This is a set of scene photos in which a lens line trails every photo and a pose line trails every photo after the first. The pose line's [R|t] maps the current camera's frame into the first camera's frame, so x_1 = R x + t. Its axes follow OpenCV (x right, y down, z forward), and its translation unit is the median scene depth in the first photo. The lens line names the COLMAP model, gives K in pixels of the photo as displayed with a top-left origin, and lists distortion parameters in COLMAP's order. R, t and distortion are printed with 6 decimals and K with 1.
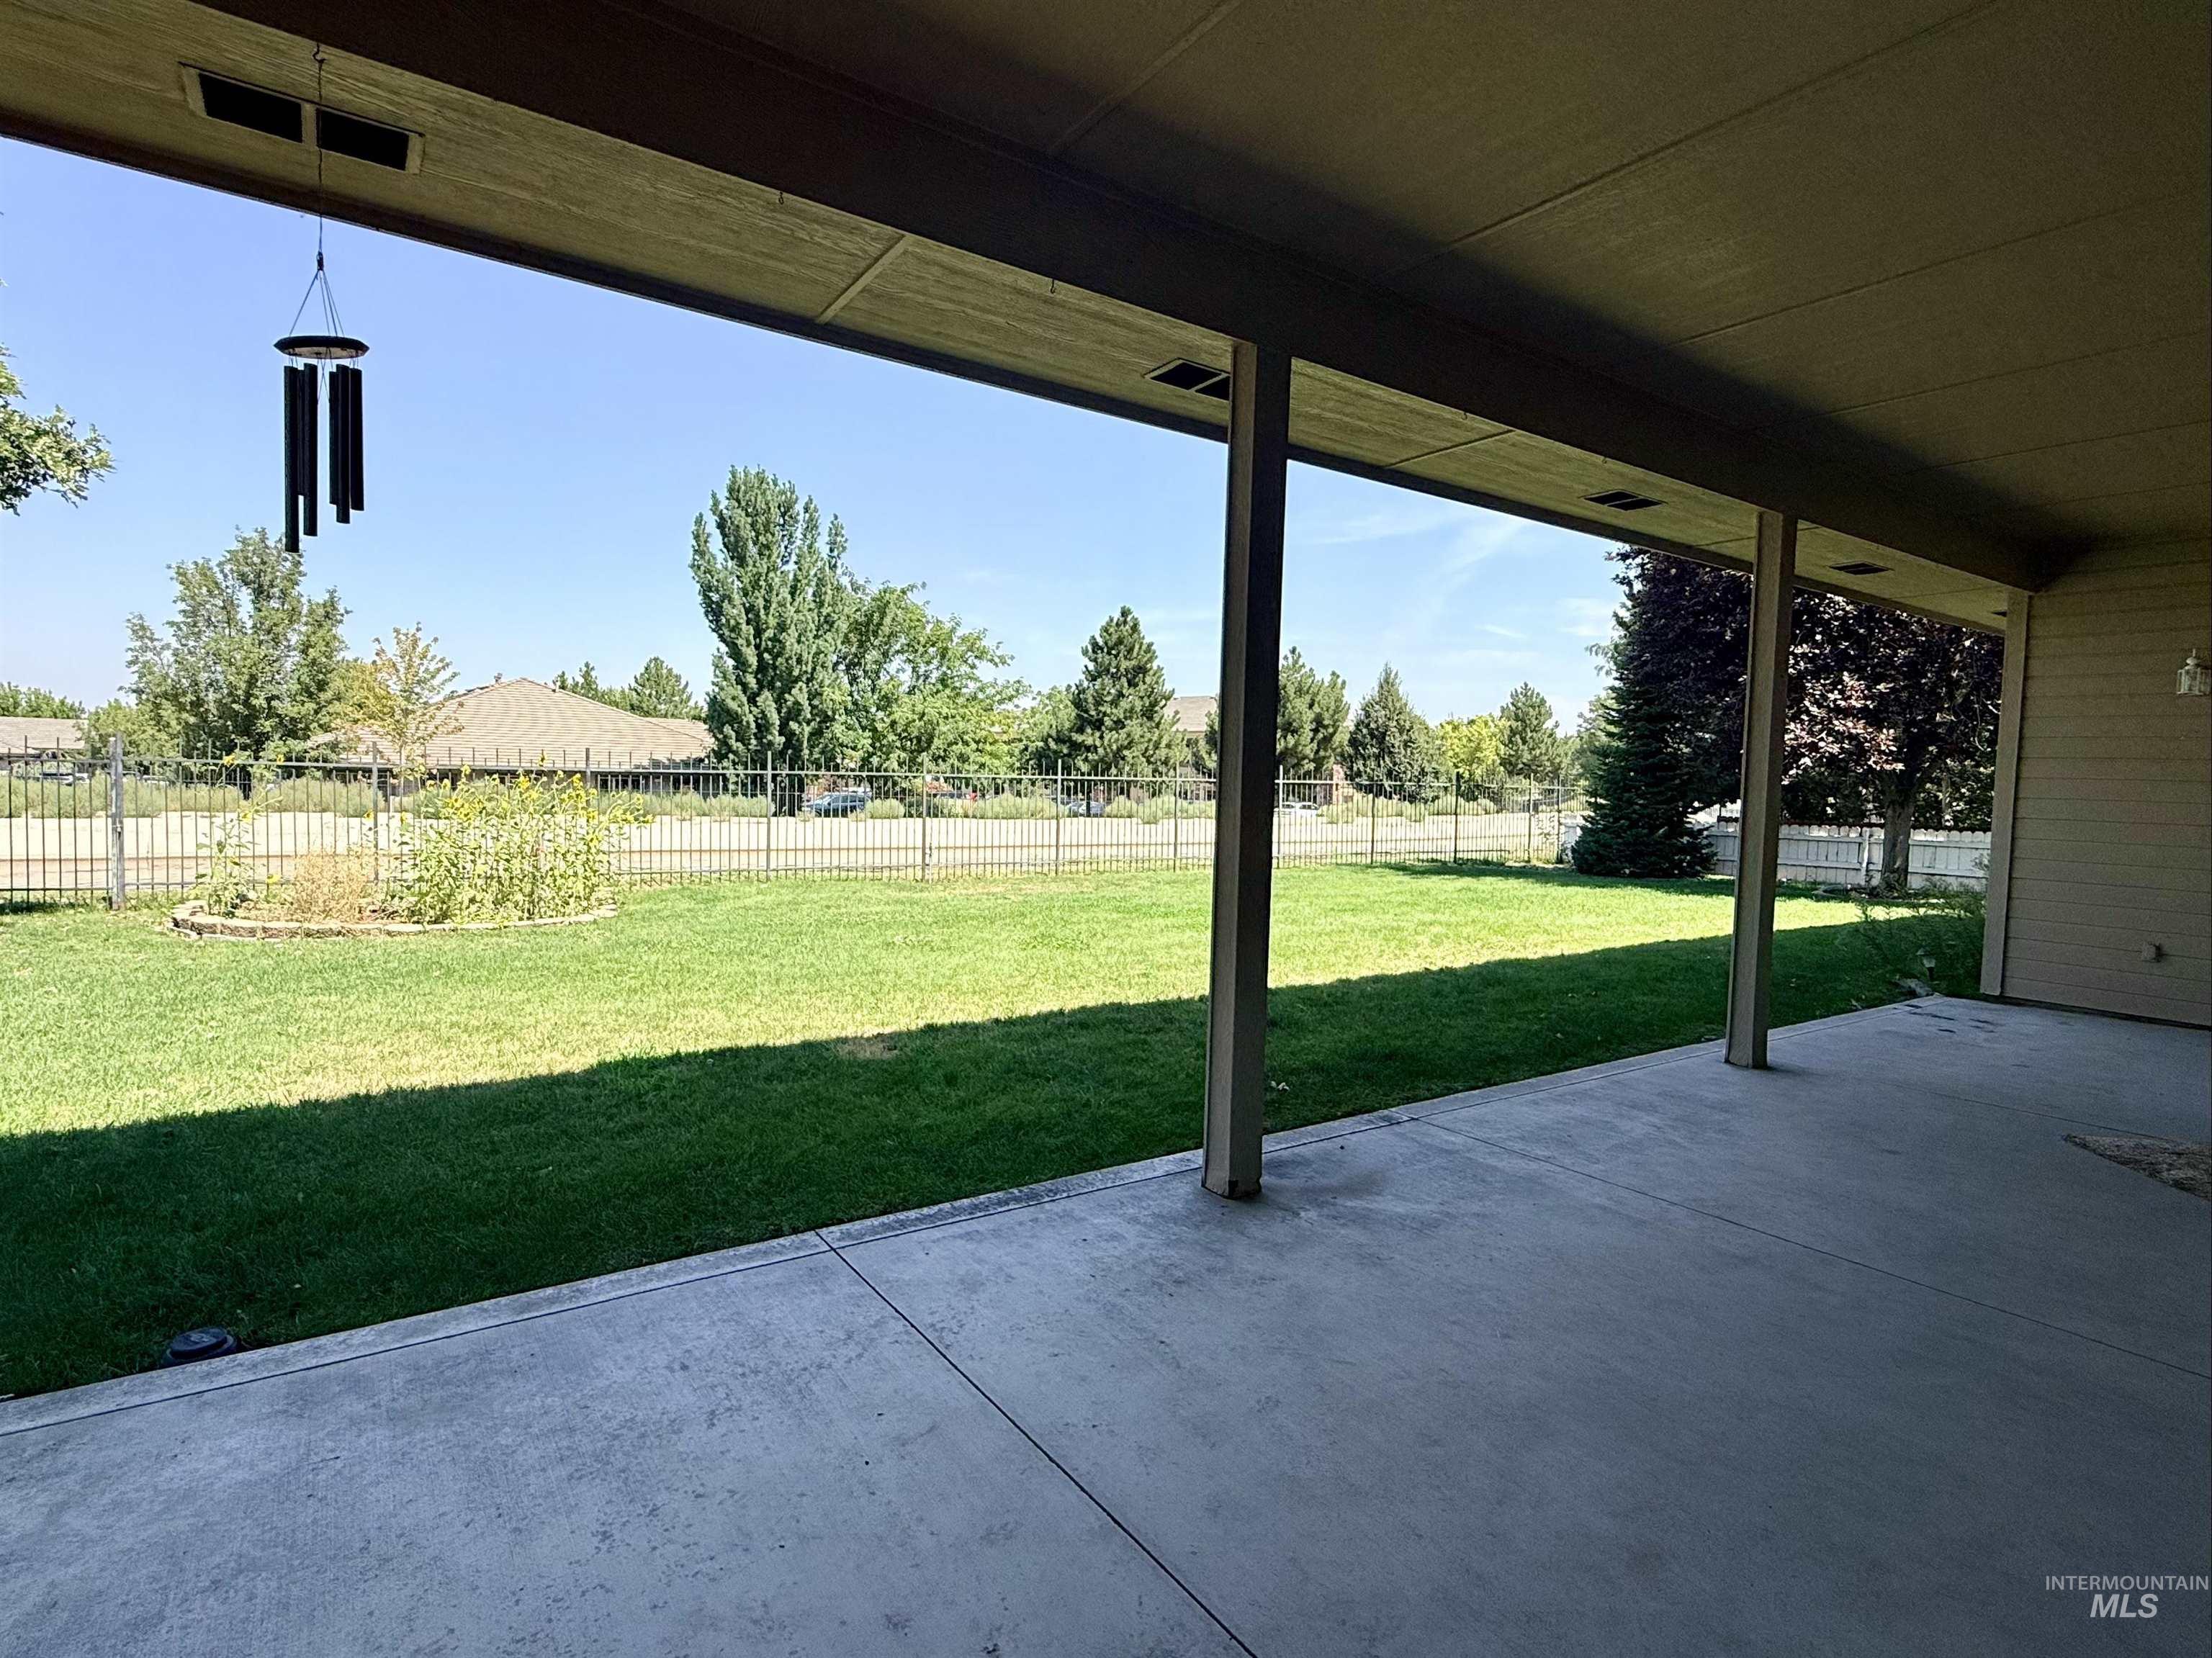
lens RADIAL K [[1130.3, 0, 1106.0], [0, 1130.3, 829.0], [0, 0, 1]] dist [-0.099334, 0.000016]
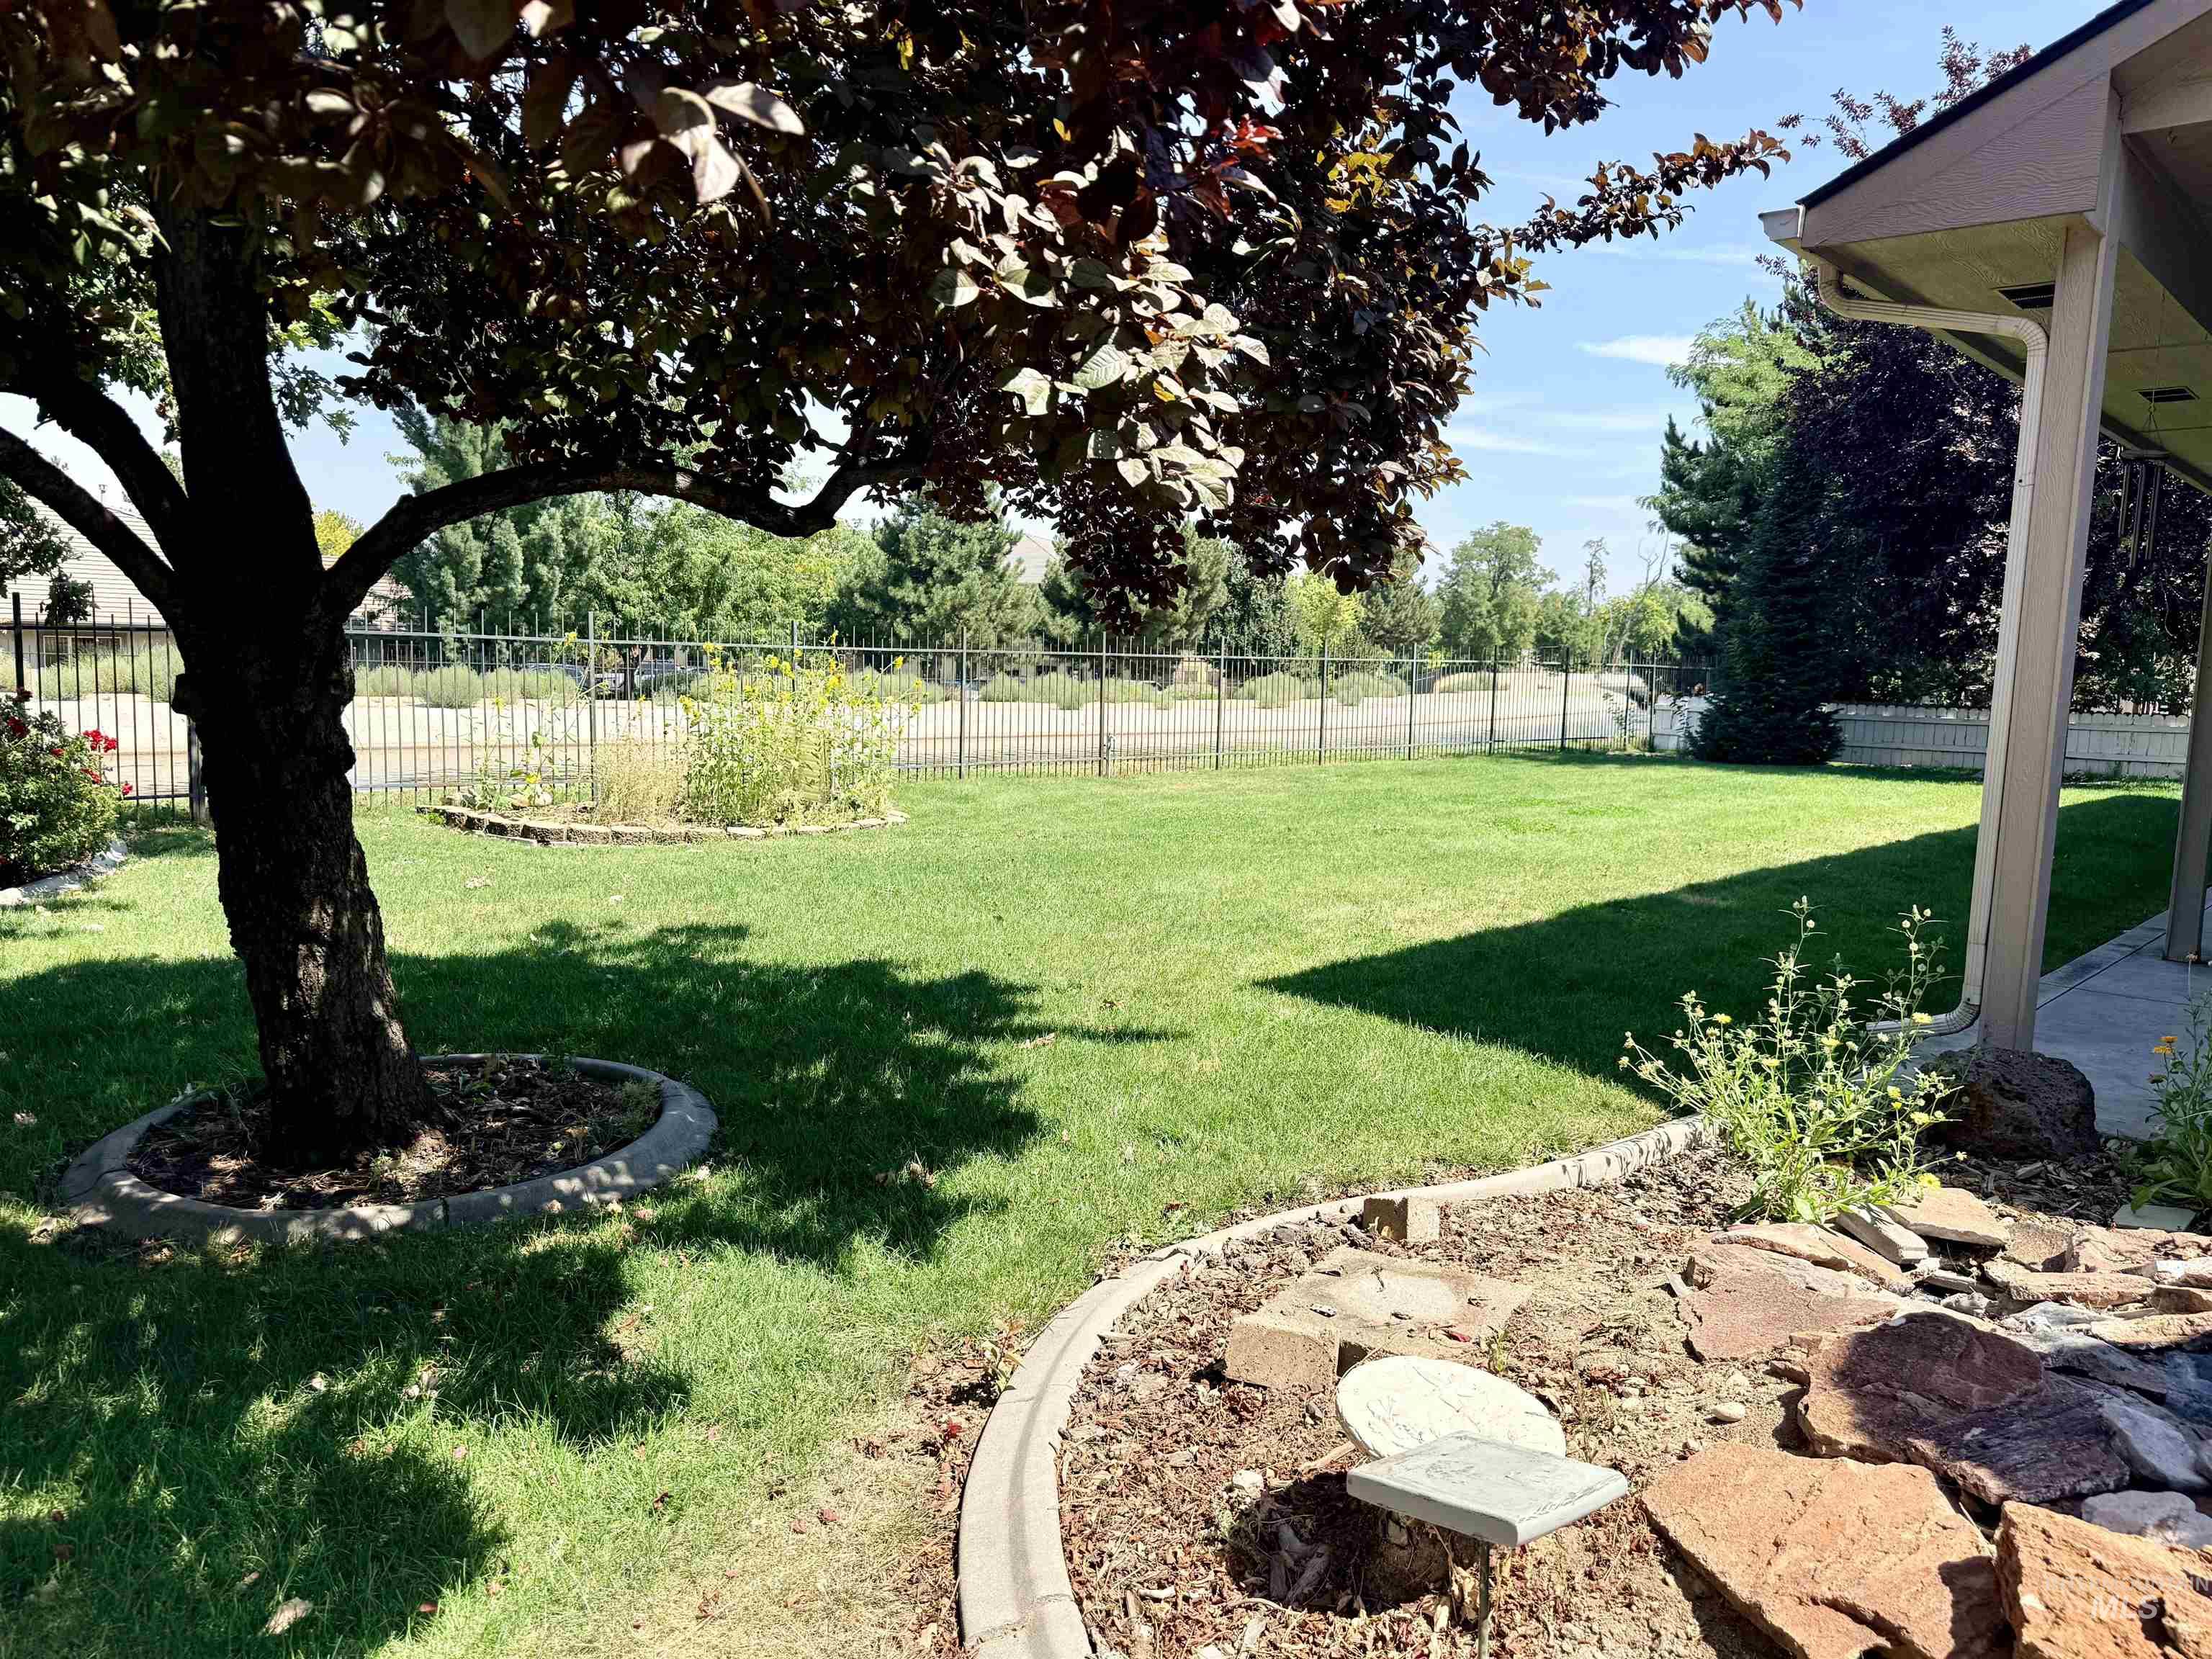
lens RADIAL K [[1565.6, 0, 1117.4], [0, 1565.6, 849.8], [0, 0, 1]] dist [0.073881, -0.107624]
pose [[0.964464, -0.028645, 0.262658, -0.163256], [0.006503, 0.996378, 0.084785, 0.001349], [-0.264135, -0.080064, 0.961157, -0.051541]]
